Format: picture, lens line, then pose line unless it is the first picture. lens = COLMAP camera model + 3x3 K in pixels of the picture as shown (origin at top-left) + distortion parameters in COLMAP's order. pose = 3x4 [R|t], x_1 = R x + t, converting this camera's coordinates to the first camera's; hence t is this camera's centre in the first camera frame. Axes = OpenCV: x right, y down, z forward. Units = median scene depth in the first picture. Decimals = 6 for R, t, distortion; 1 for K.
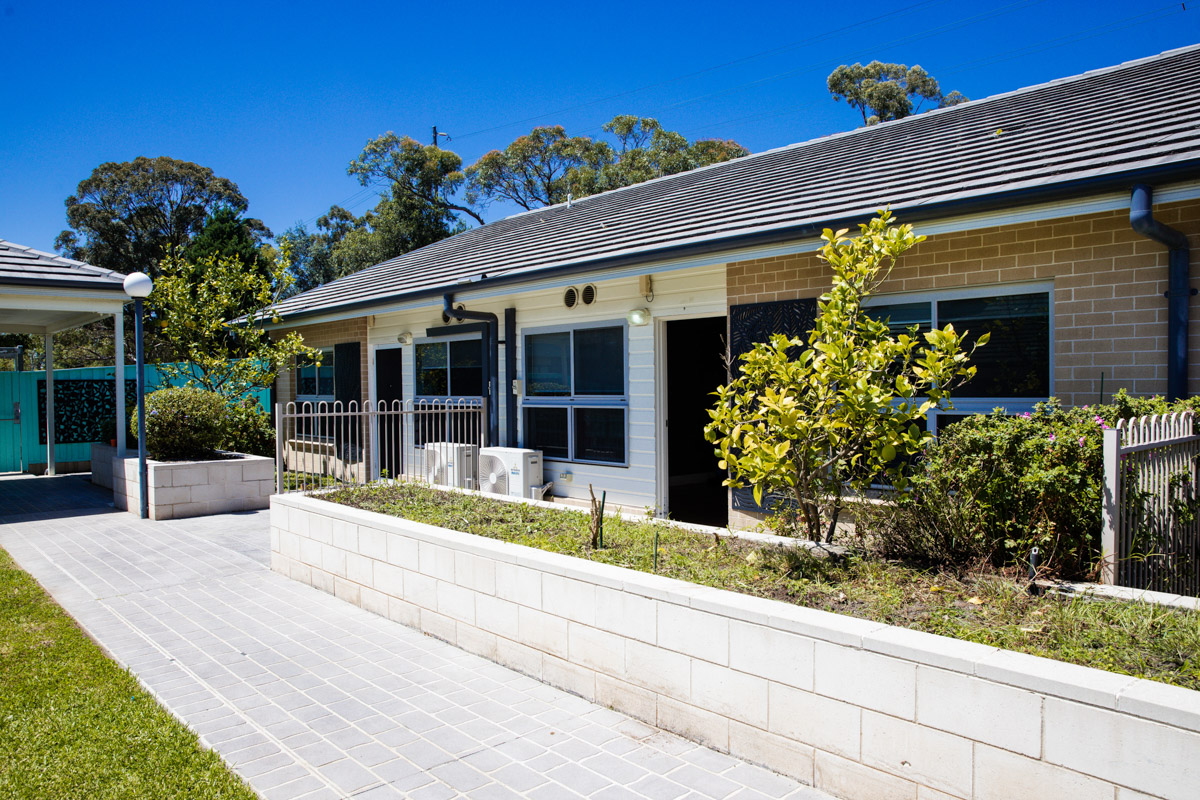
lens RADIAL K [[881.1, 0, 597.7], [0, 881.1, 409.8], [0, 0, 1]] dist [-0.100214, 0.100970]
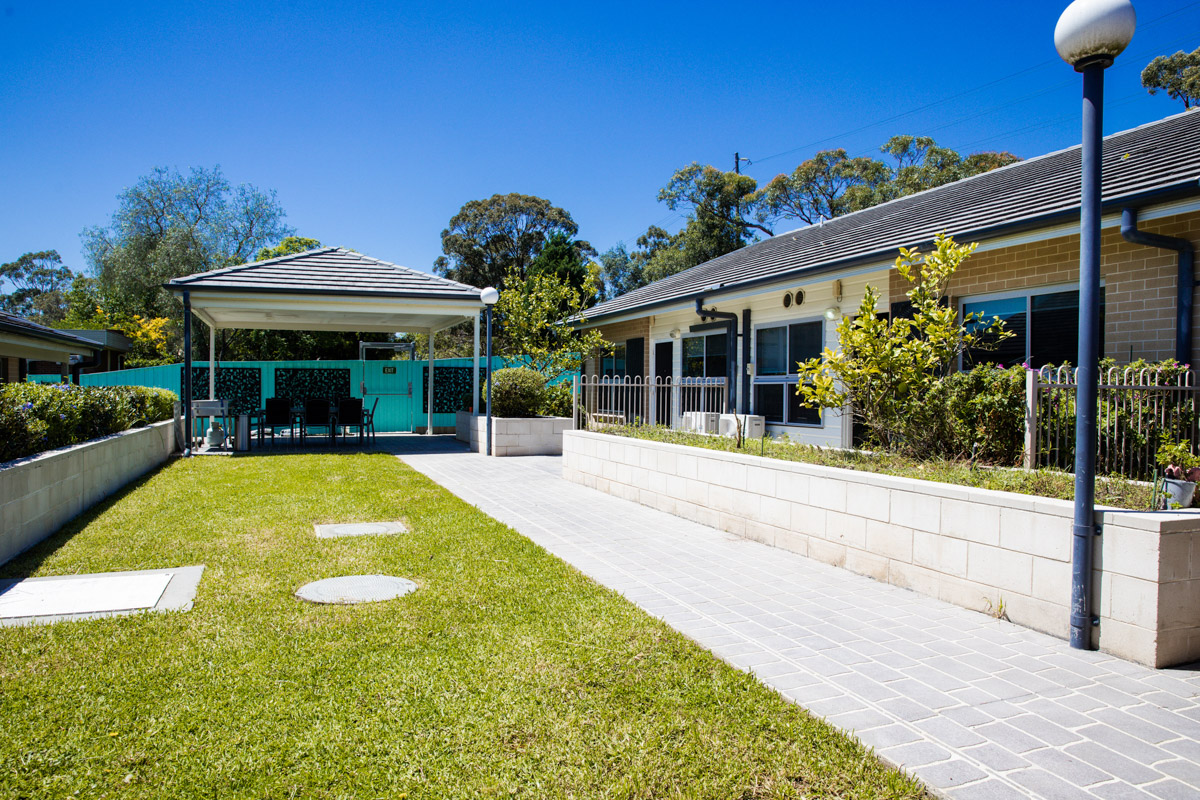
lens RADIAL K [[837.2, 0, 596.7], [0, 837.2, 408.1], [0, 0, 1]] dist [-0.109123, 0.099658]
pose [[0.935101, 0.025765, -0.353445, 0.135248], [-0.028364, 0.999595, -0.002175, 0.041525], [0.353246, 0.012059, 0.935453, -0.244397]]
